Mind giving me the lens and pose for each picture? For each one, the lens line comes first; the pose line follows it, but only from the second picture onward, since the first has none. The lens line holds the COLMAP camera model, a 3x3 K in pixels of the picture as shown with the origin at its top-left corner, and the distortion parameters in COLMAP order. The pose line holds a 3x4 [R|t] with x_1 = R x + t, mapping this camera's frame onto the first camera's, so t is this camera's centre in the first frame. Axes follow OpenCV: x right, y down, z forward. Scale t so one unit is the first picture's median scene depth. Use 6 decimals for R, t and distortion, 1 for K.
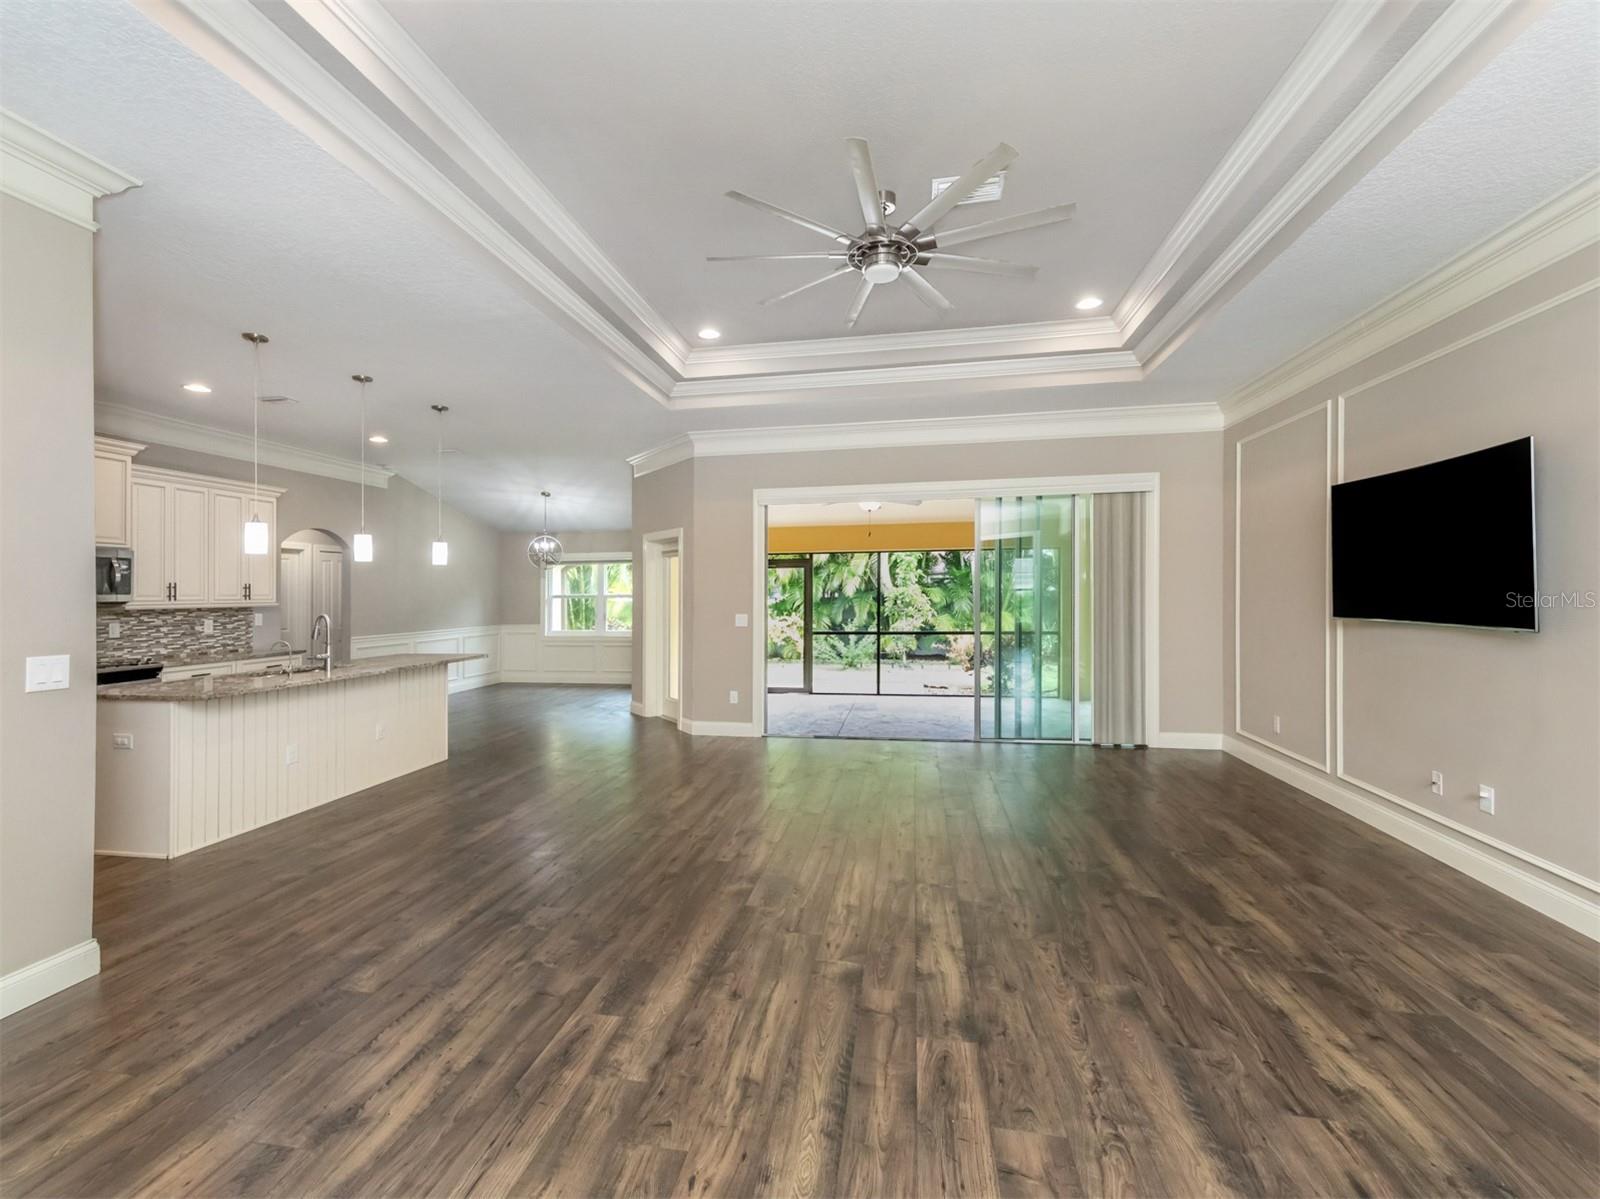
lens RADIAL K [[700.4, 0, 788.5], [0, 700.4, 584.5], [0, 0, 1]] dist [0.018400, -0.000203]
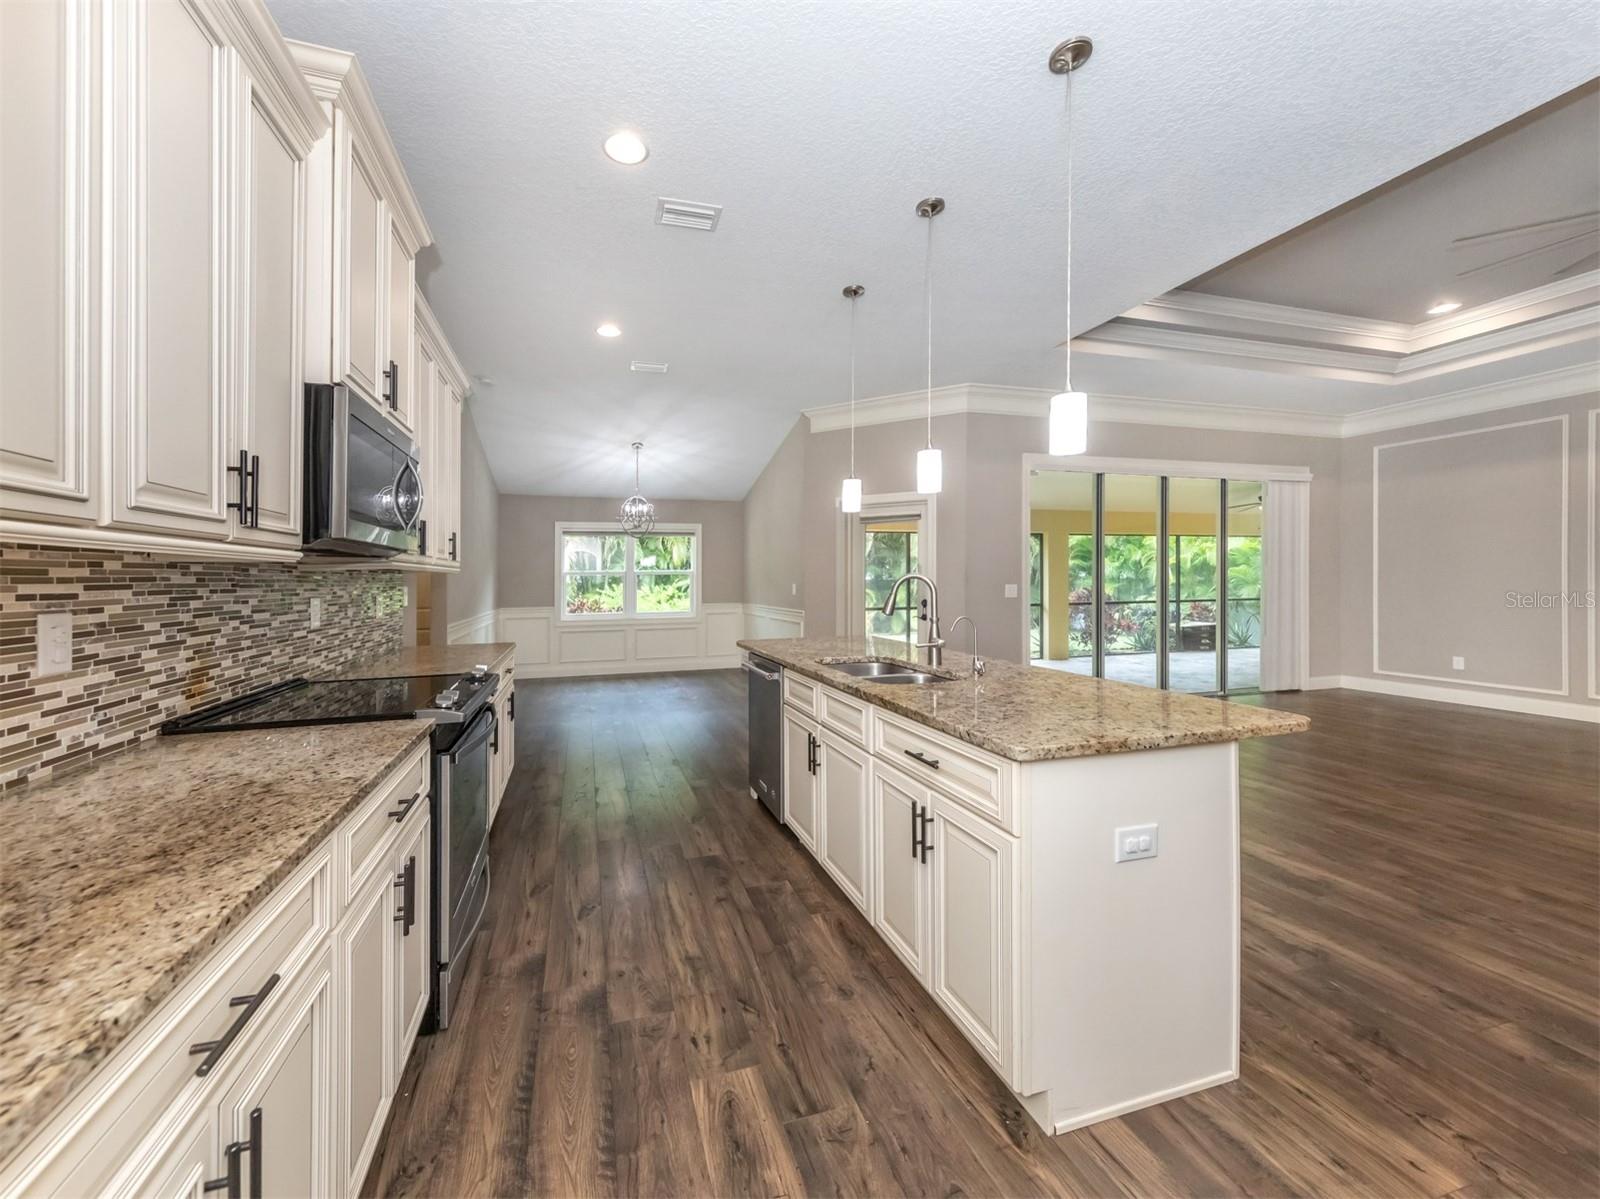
lens RADIAL K [[595.4, 0, 752.2], [0, 595.4, 586.9], [0, 0, 1]] dist [0.006973, -0.000347]
pose [[0.901351, -0.003958, 0.433071, -0.877366], [-0.003961, 0.999841, 0.017381, 0.039424], [-0.433071, -0.017382, 0.901192, 0.522270]]
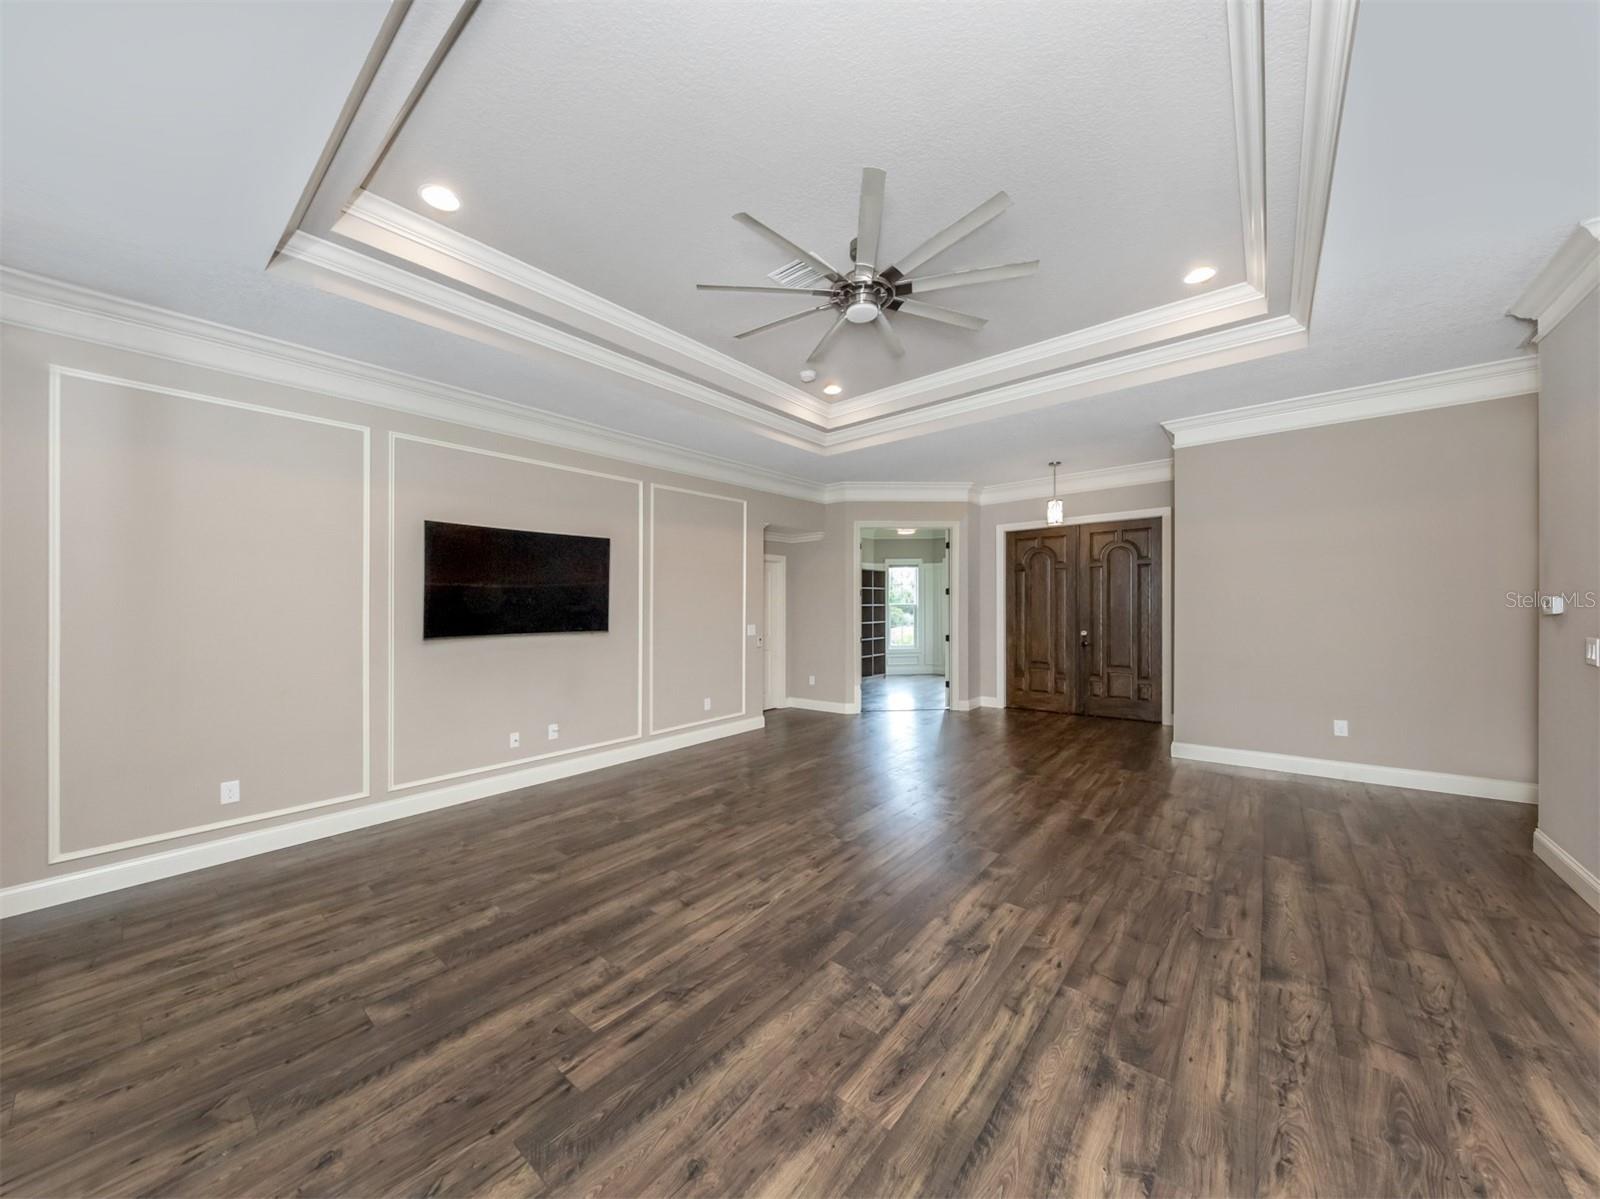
lens RADIAL K [[571.5, 0, 790.1], [0, 571.5, 618.8], [0, 0, 1]] dist [0.001031, -0.001137]
pose [[-0.867361, 0.013621, 0.497493, -0.136638], [0.017863, 0.999833, 0.003768, 0.016190], [-0.497358, 0.012154, -0.867460, 1.129686]]
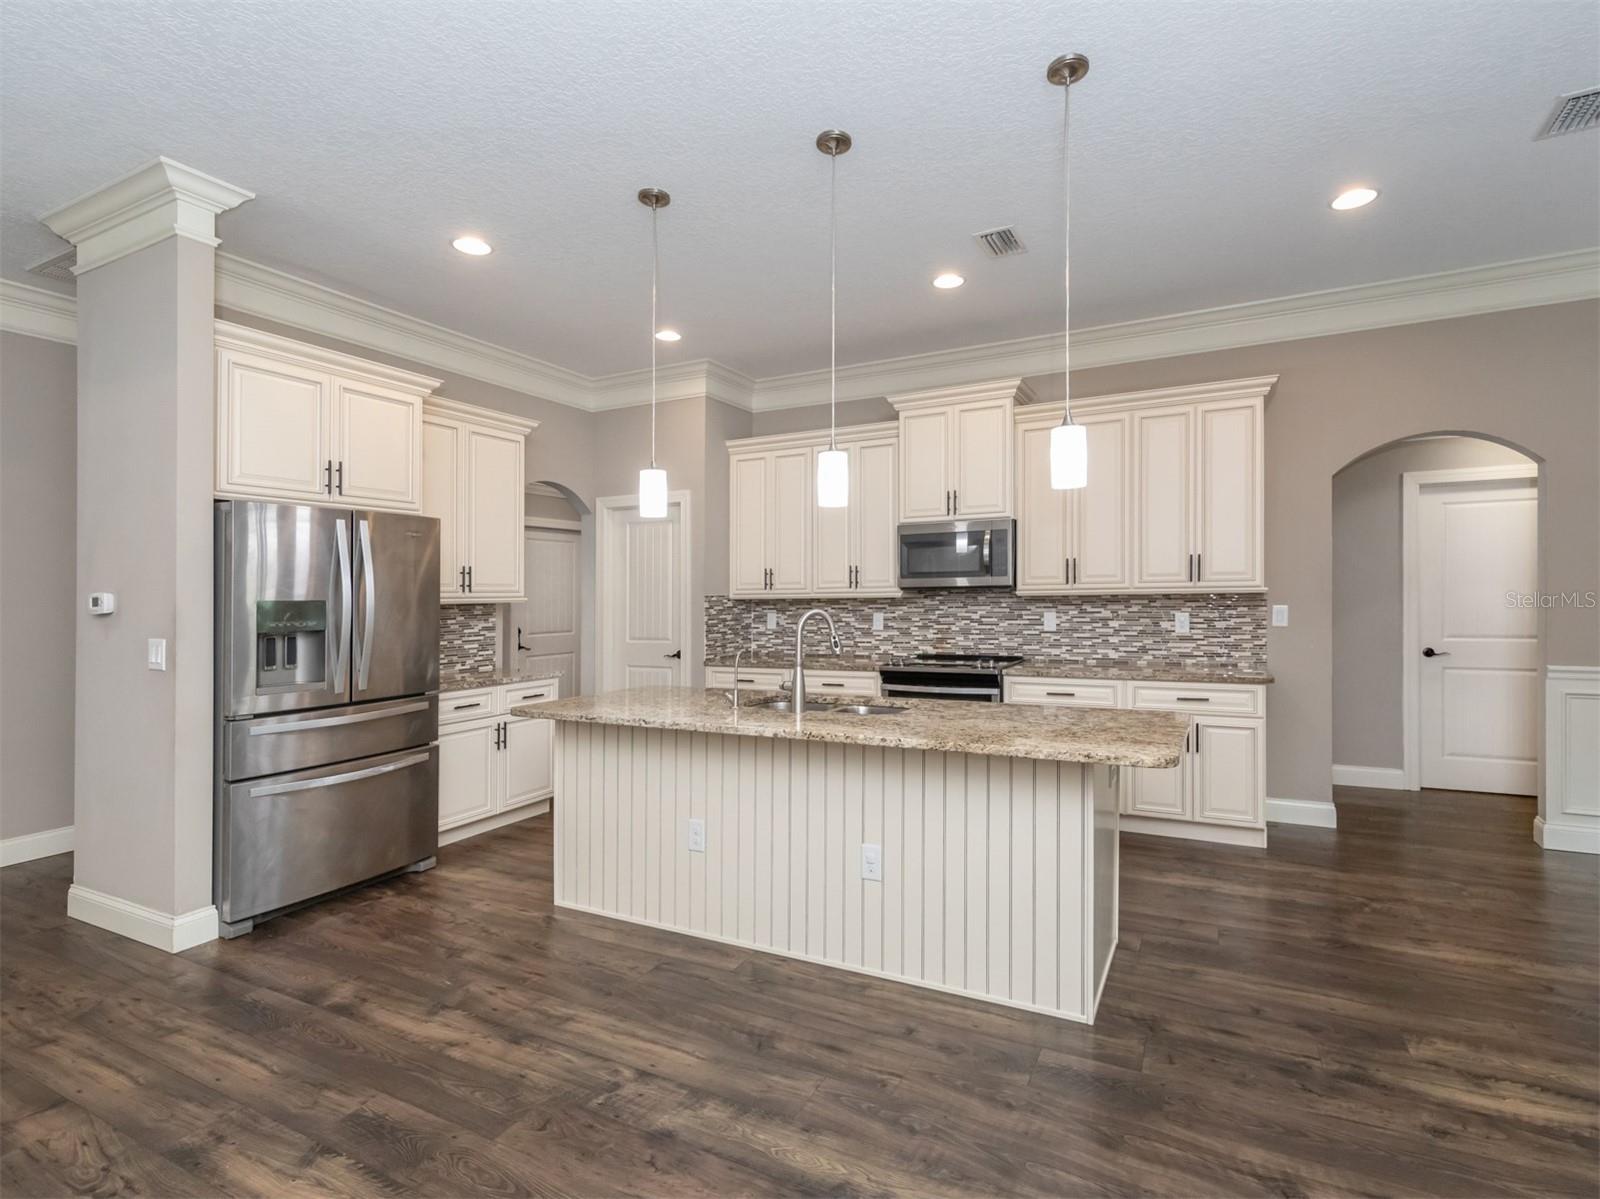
lens RADIAL K [[764.8, 0, 845.0], [0, 764.8, 580.9], [0, 0, 1]] dist [0.005701, -0.000769]
pose [[-0.270903, -0.003380, -0.962601, -0.076470], [0.027845, 0.999548, -0.011346, 0.023432], [0.962204, -0.029877, -0.270687, 1.036752]]
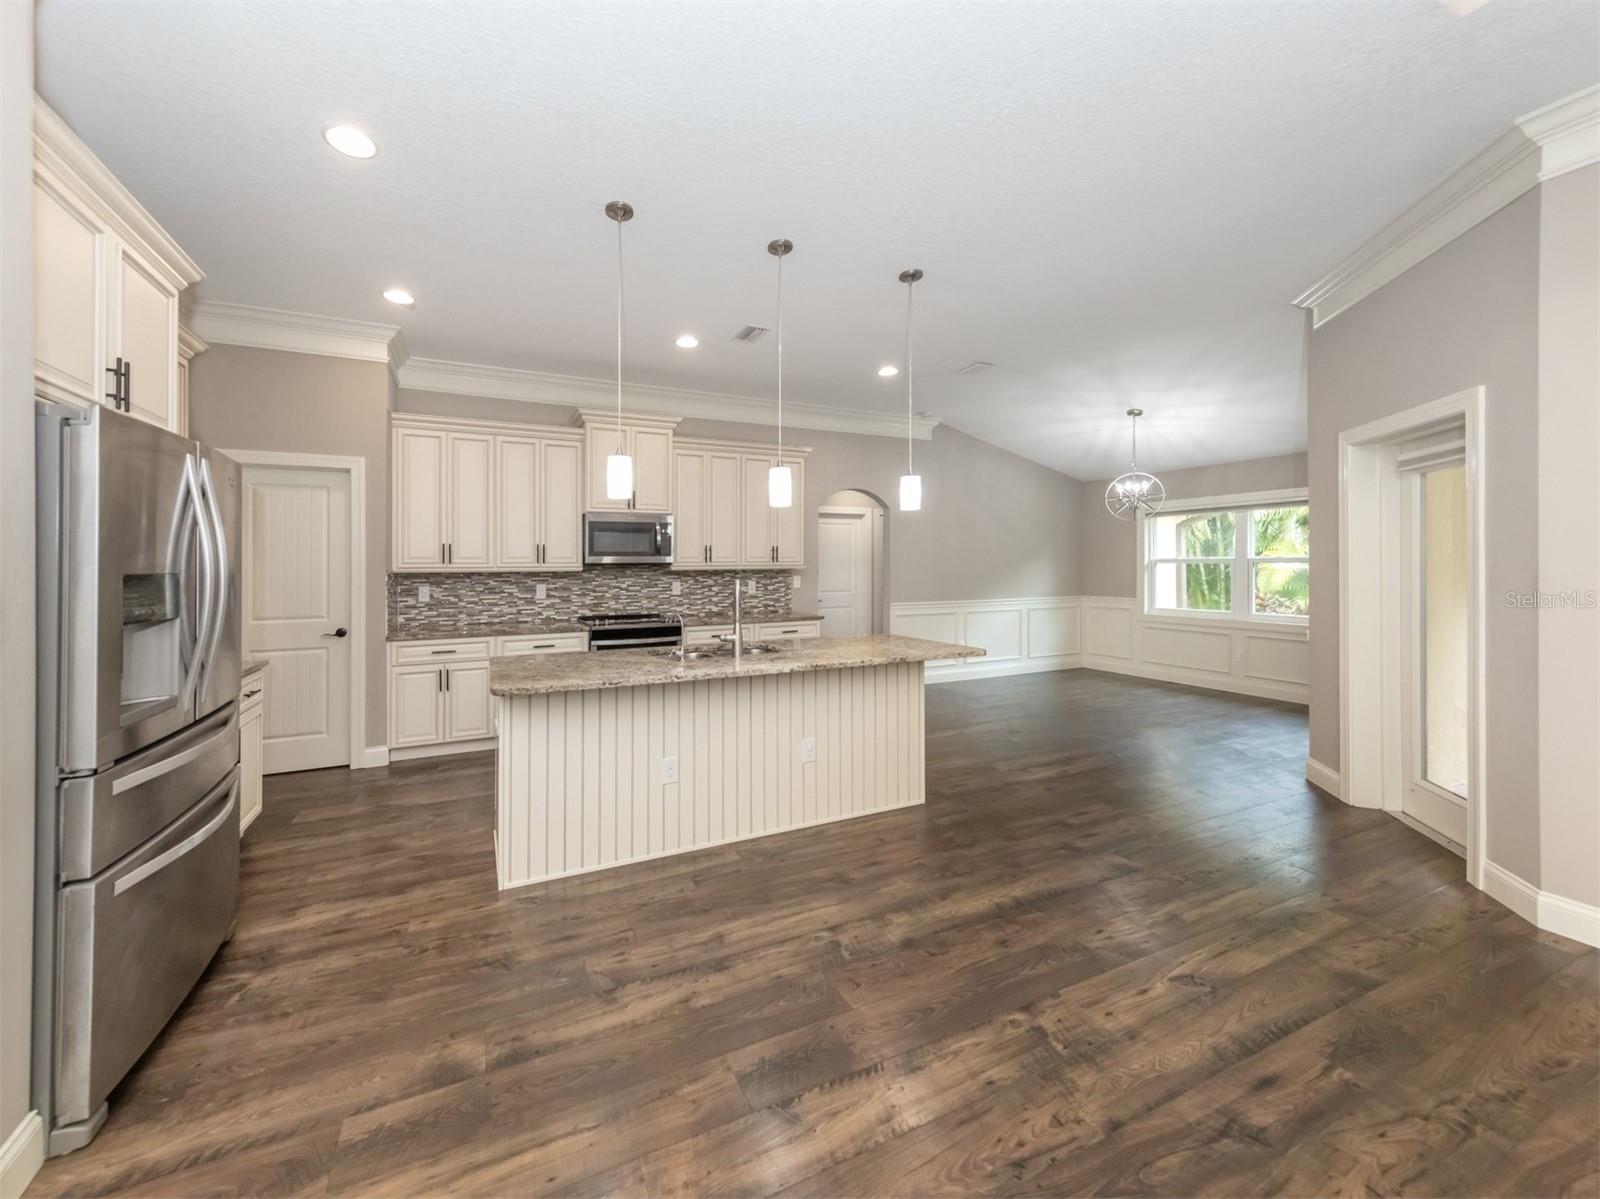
lens RADIAL K [[588.3, 0, 720.0], [0, 588.3, 559.2], [0, 0, 1]] dist [0.005864, 0.000485]
pose [[0.540034, -0.002605, -0.841639, -0.128501], [0.011225, 0.999929, 0.004108, 0.015685], [0.841569, -0.011665, 0.540024, 0.568738]]
